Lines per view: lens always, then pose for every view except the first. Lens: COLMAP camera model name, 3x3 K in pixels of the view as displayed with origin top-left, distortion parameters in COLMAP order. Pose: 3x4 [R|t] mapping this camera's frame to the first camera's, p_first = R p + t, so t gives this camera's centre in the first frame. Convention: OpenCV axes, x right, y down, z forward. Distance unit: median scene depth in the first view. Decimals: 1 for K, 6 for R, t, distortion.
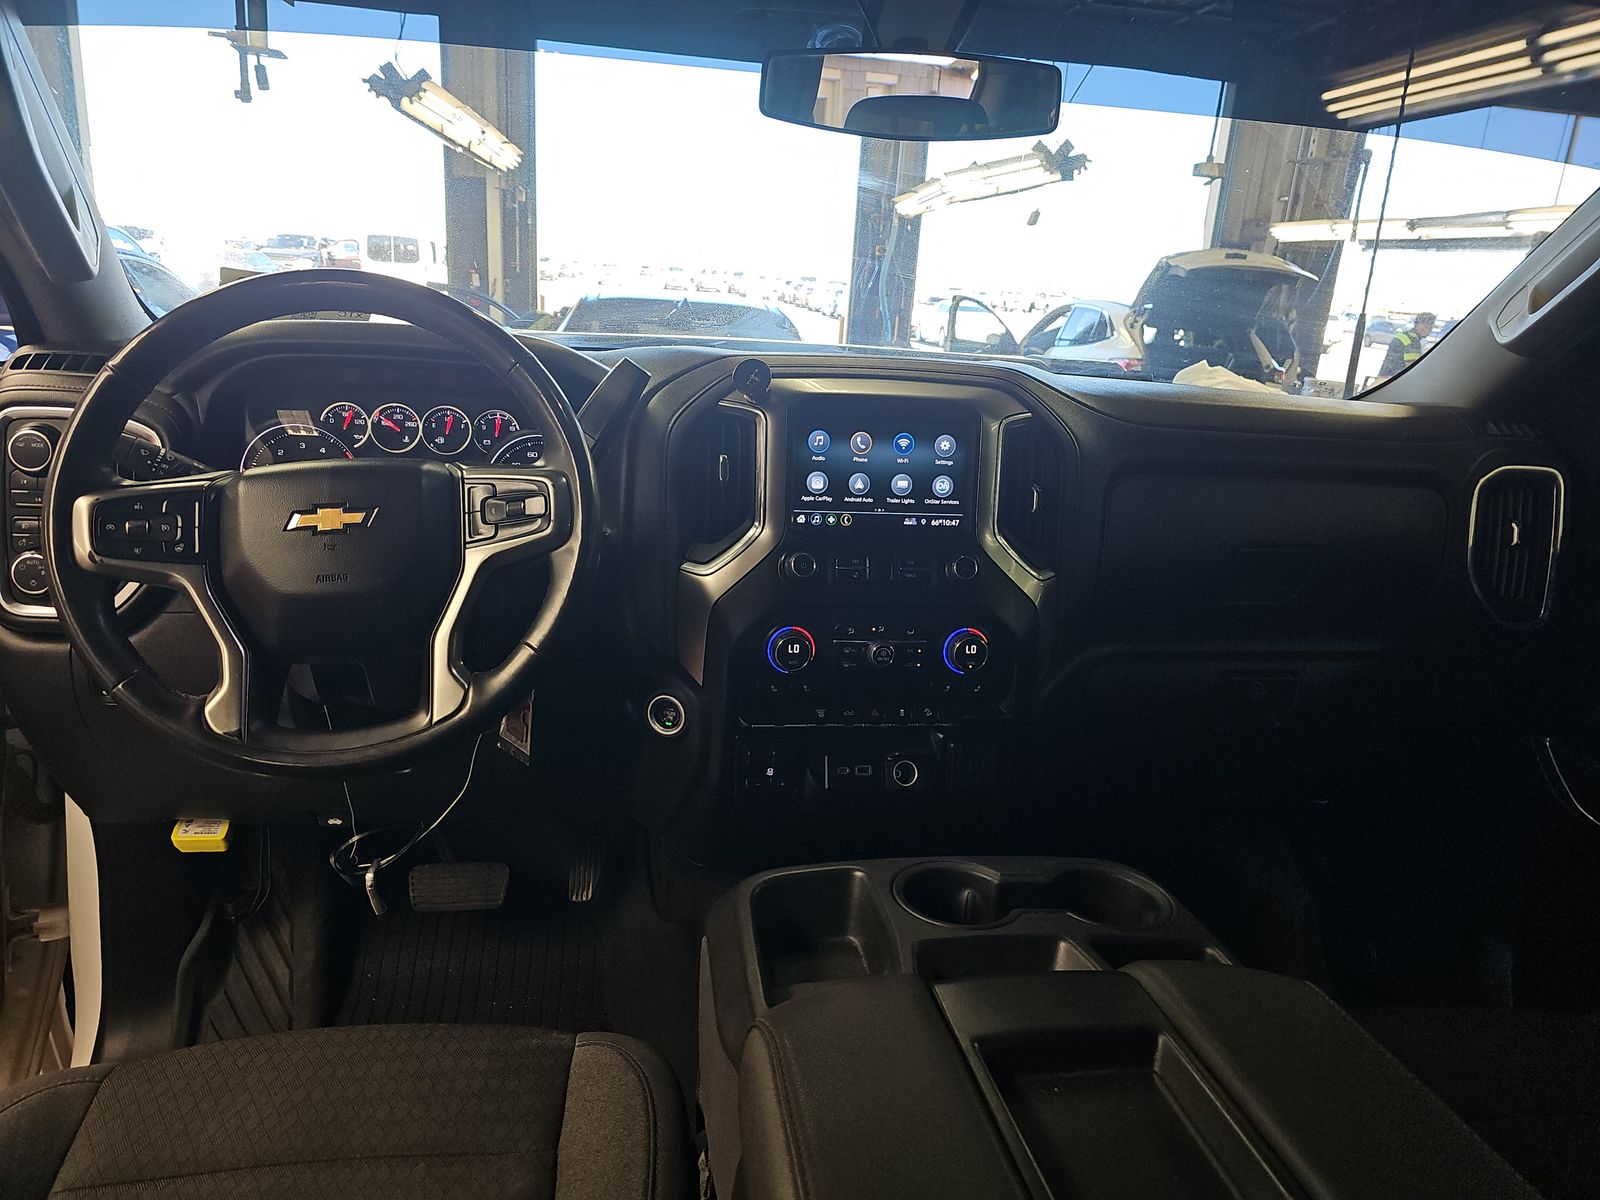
lens RADIAL K [[1071.6, 0, 800.0], [0, 1071.6, 600.0], [0, 0, 1]] dist [0.045552, -0.022954]
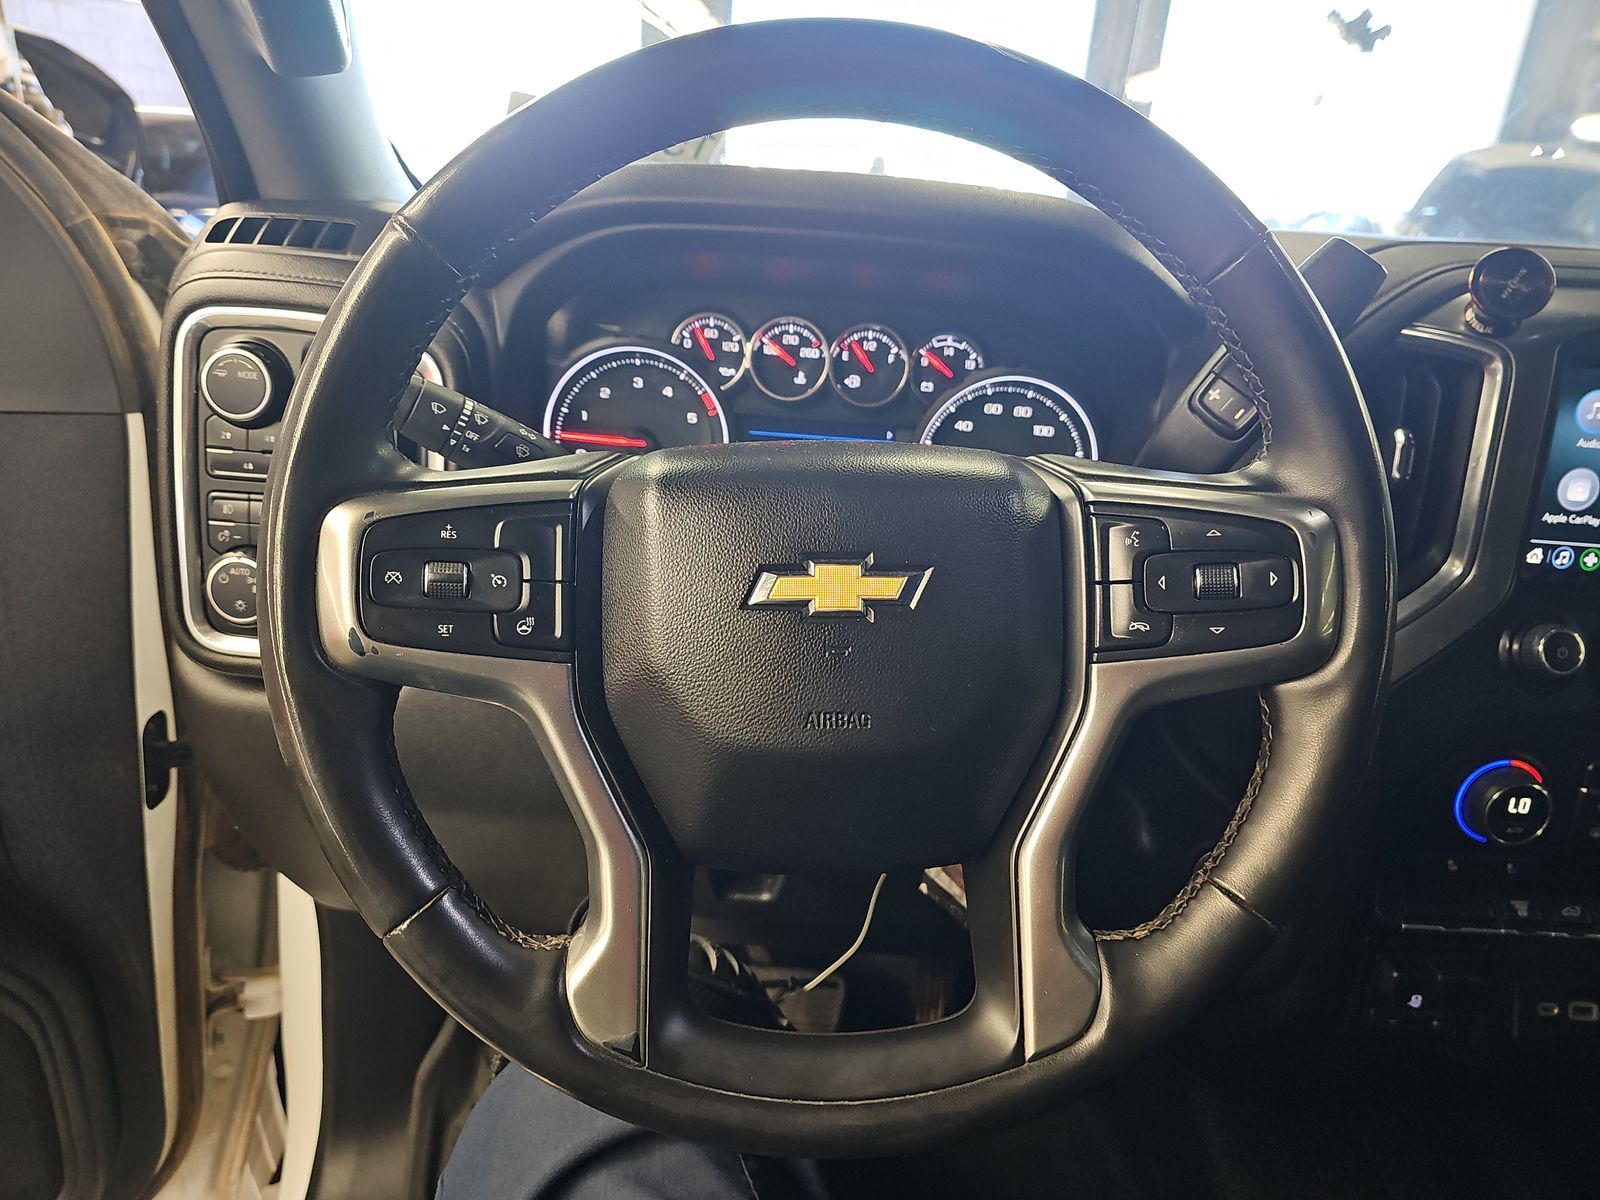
lens RADIAL K [[1063.6, 0, 805.2], [0, 1063.6, 613.4], [0, 0, 1]] dist [0.039362, -0.031899]
pose [[0.990746, 0.065386, -0.118943, -0.319098], [-0.053639, 0.993599, 0.099416, -0.087054], [0.124682, -0.092115, 0.987911, 0.446377]]
